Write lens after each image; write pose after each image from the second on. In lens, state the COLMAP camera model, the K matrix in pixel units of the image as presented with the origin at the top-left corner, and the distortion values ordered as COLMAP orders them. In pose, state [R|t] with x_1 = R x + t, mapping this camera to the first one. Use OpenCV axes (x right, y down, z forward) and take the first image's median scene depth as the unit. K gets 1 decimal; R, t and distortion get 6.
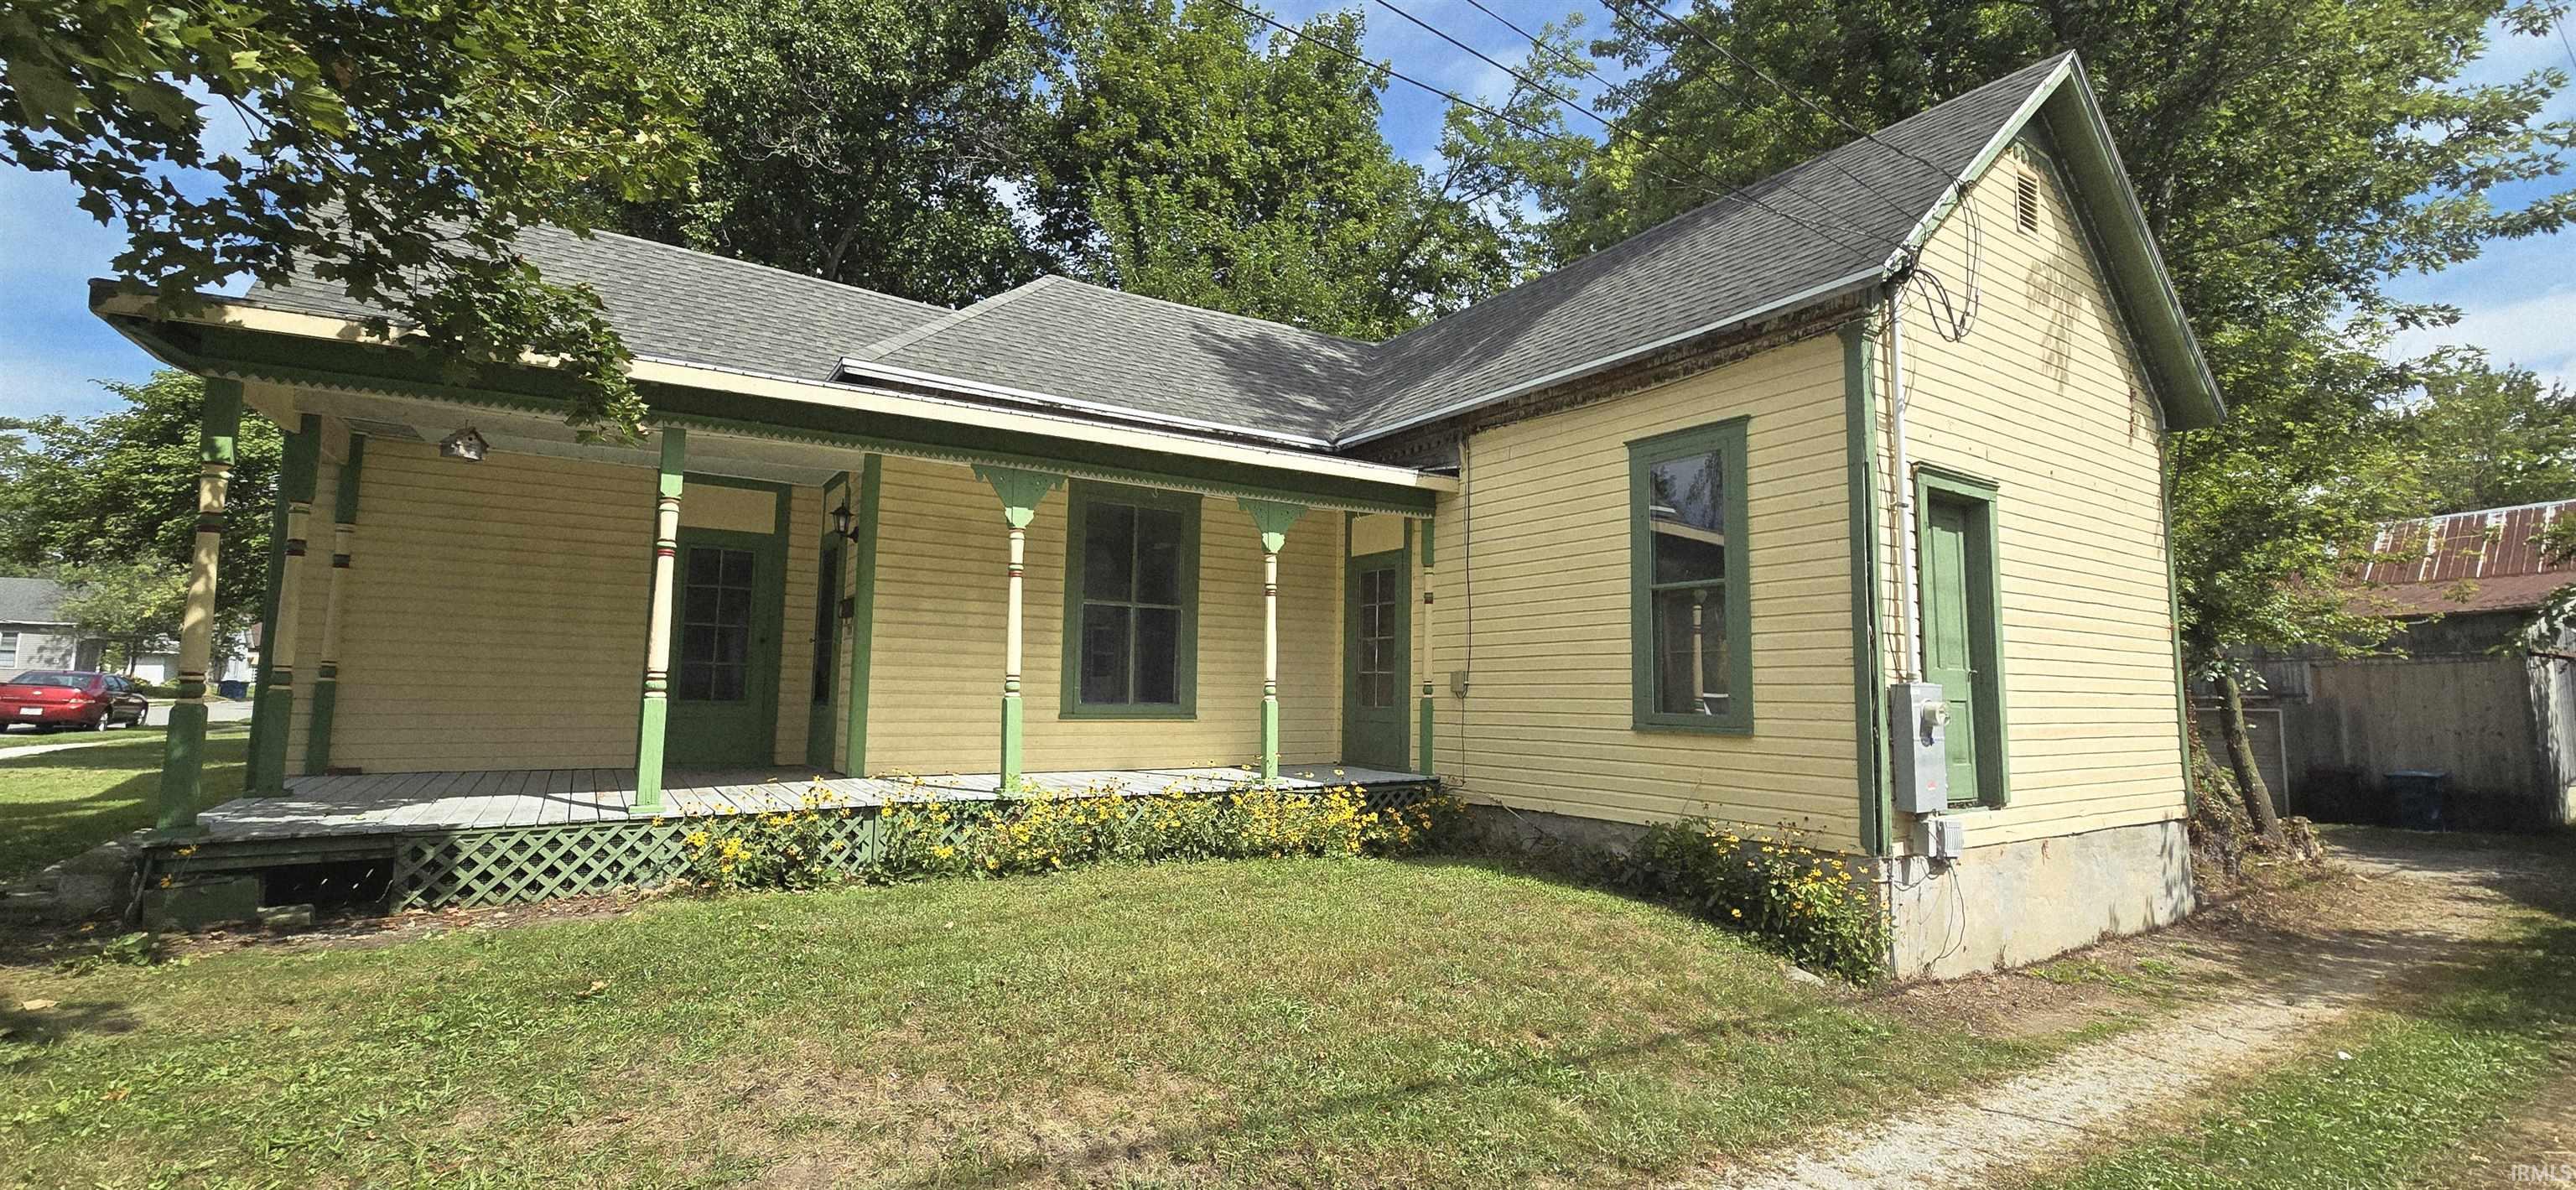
lens RADIAL K [[1048.3, 0, 1288.0], [0, 1048.3, 595.0], [0, 0, 1]] dist [-0.000359, 0.000042]
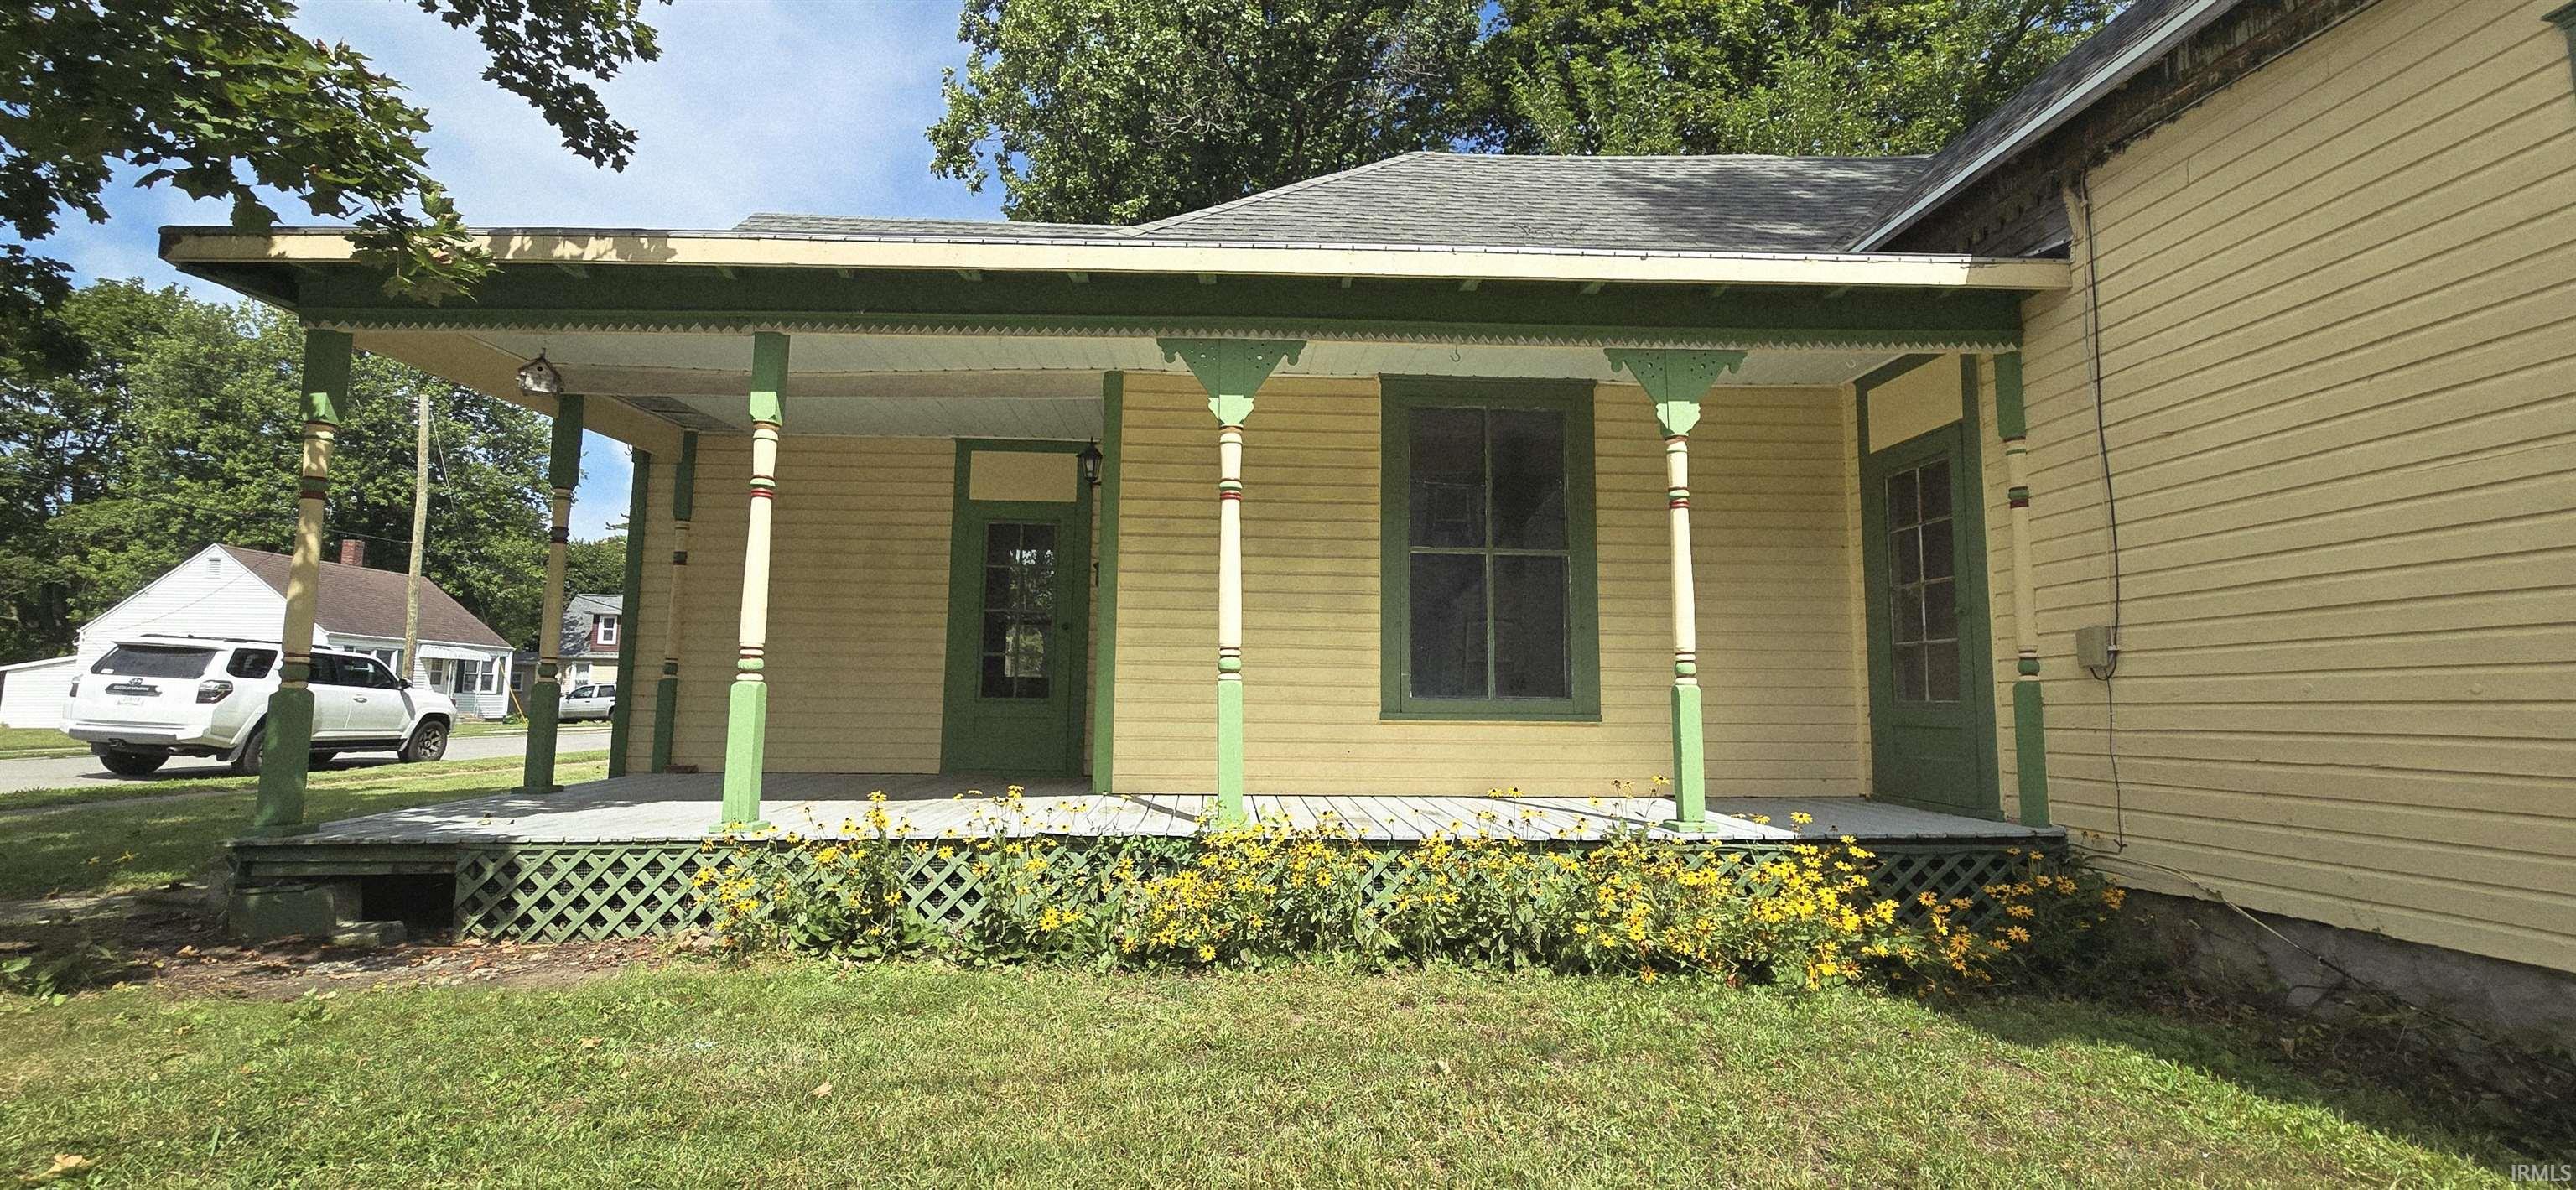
lens RADIAL K [[1048.3, 0, 1288.0], [0, 1048.3, 595.0], [0, 0, 1]] dist [-0.000359, 0.000042]
pose [[0.860038, -0.060003, -0.506689, 0.090090], [0.051785, 0.998198, -0.030310, 0.055817], [0.507595, -0.000171, 0.861596, 0.382792]]
